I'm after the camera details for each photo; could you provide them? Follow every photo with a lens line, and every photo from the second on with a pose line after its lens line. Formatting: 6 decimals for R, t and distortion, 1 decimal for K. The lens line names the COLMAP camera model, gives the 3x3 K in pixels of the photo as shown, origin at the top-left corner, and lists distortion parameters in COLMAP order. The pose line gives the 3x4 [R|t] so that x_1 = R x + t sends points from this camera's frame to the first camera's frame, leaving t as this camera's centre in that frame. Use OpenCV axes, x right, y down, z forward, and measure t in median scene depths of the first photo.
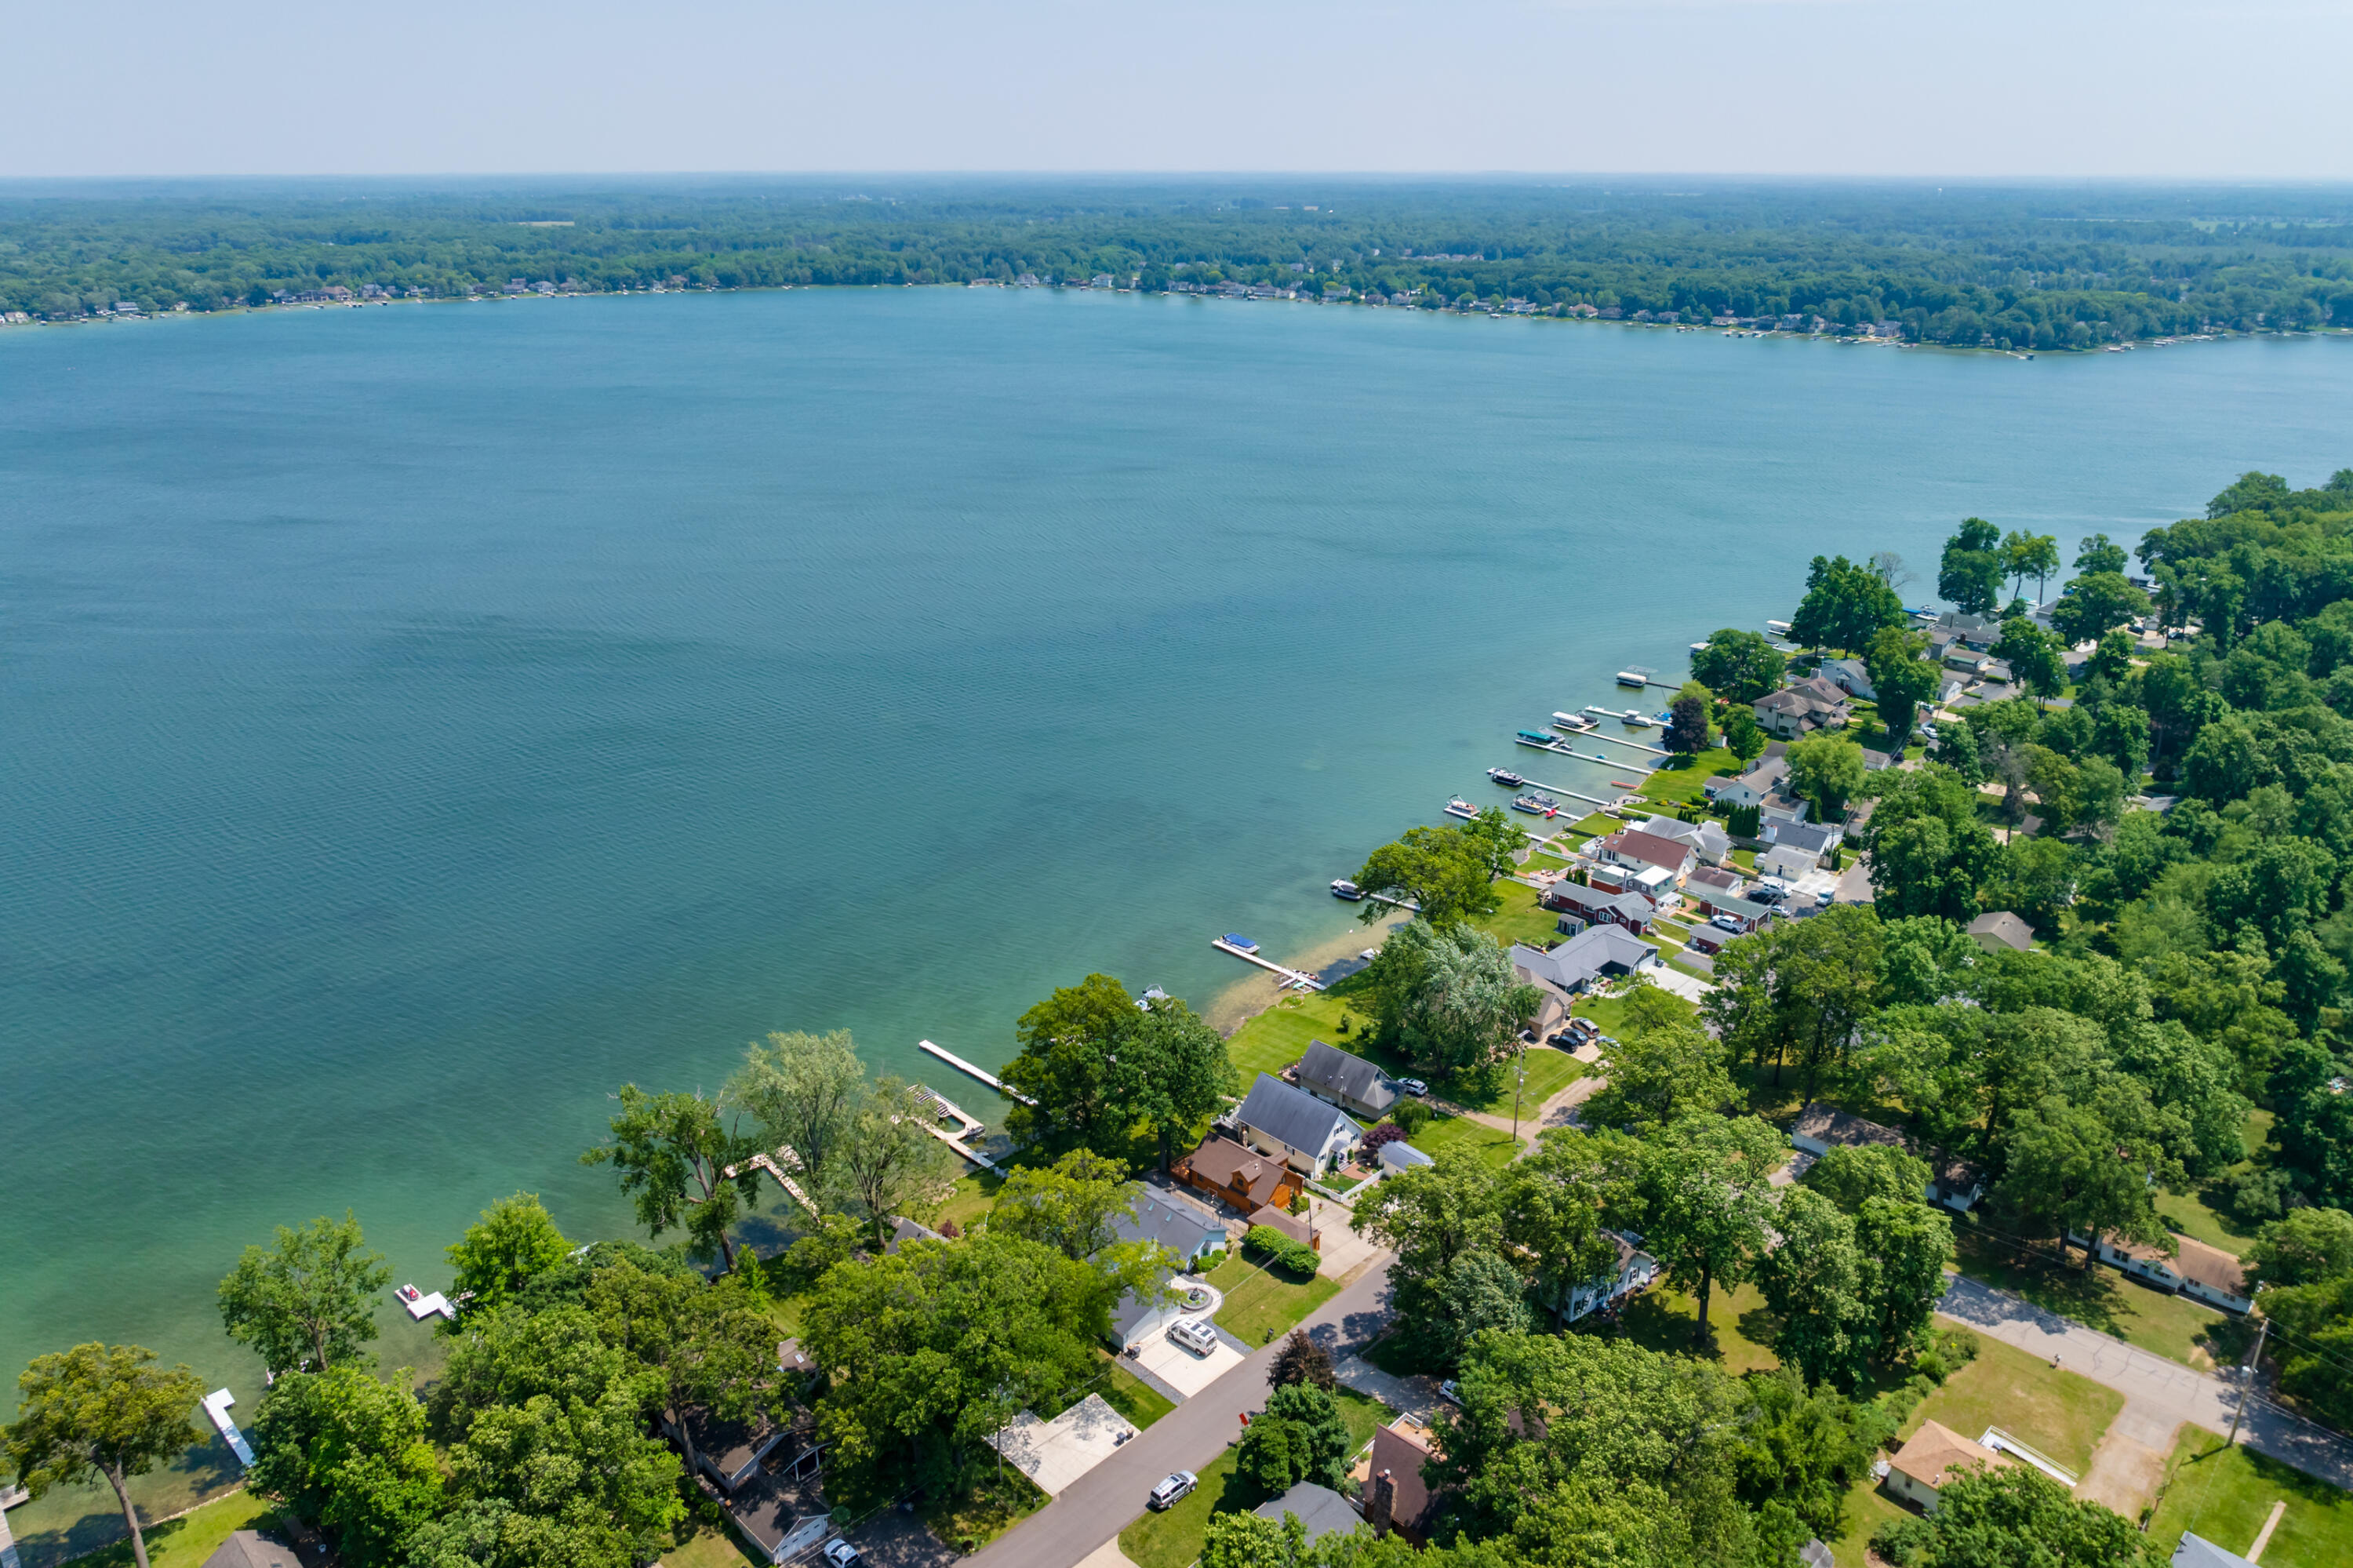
lens RADIAL K [[1668.4, 0, 1195.8], [0, 1668.4, 768.4], [0, 0, 1]] dist [-0.023100, 0.001921]
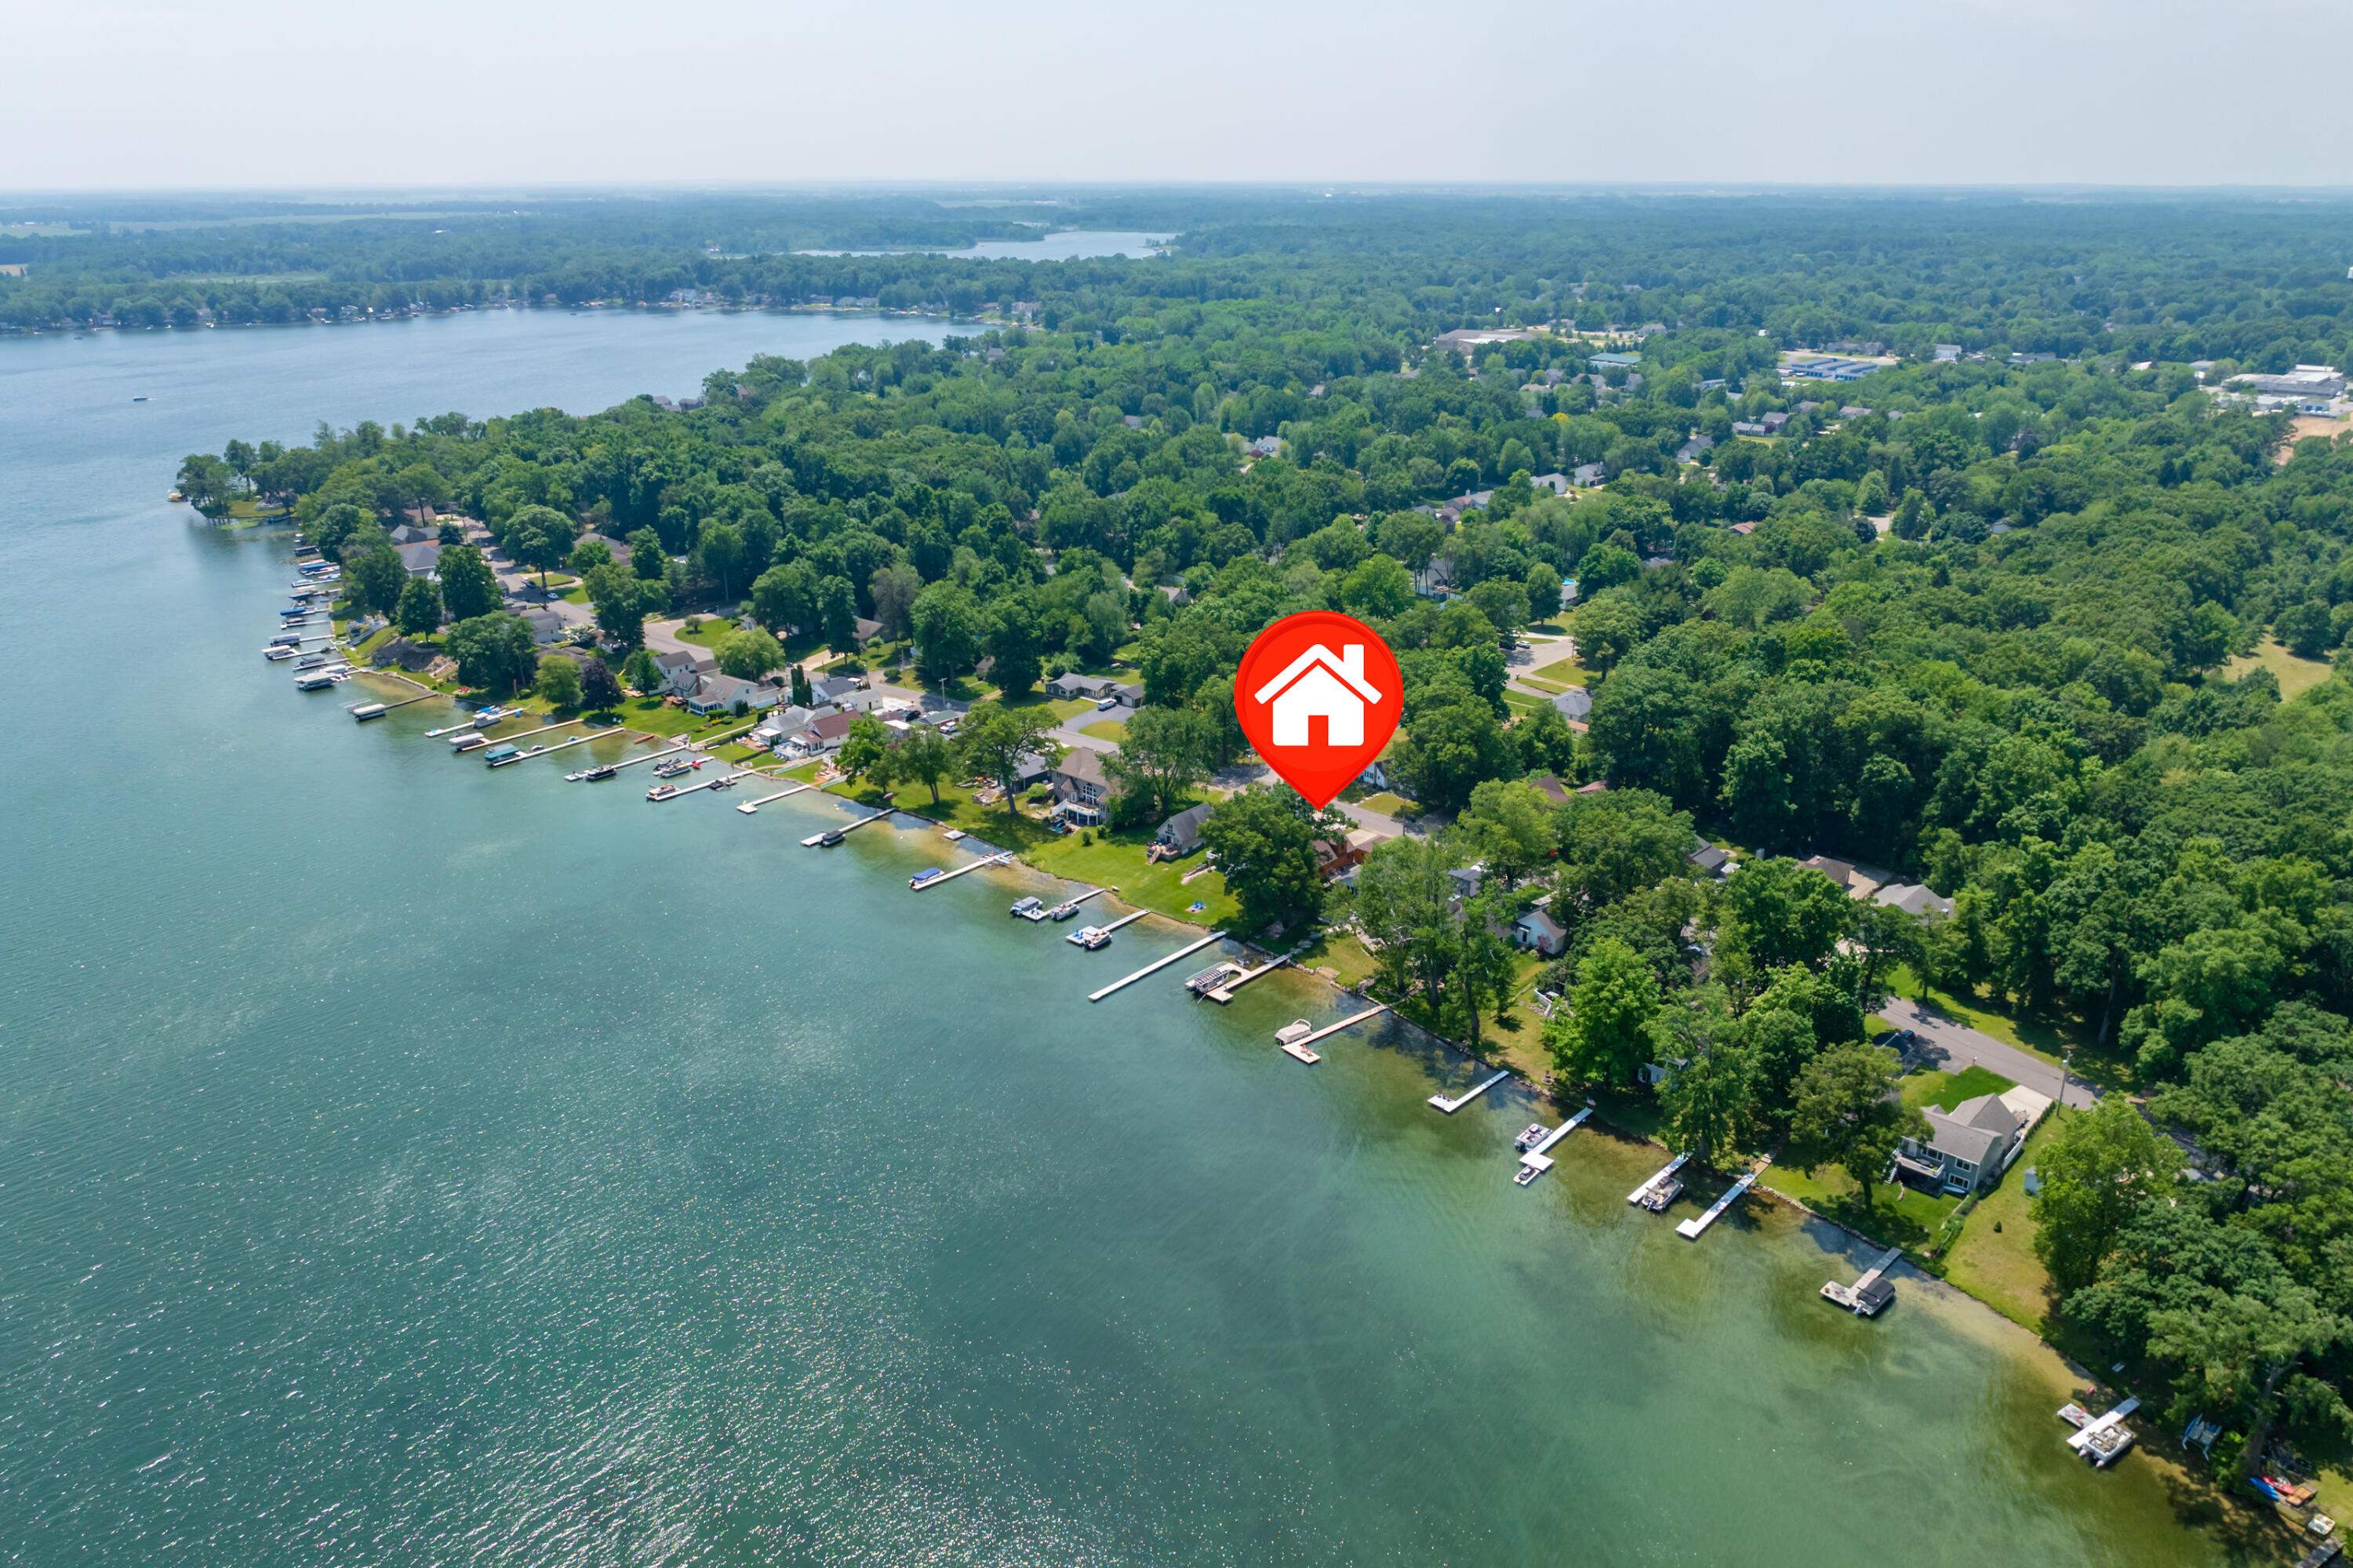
lens RADIAL K [[1668.4, 0, 1184.1], [0, 1668.4, 785.8], [0, 0, 1]] dist [-0.023100, 0.001921]
pose [[-0.017220, -0.342854, 0.939231, -1.246759], [0.341425, 0.880889, 0.327816, -0.316784], [-0.939751, 0.326322, 0.101890, 0.874167]]
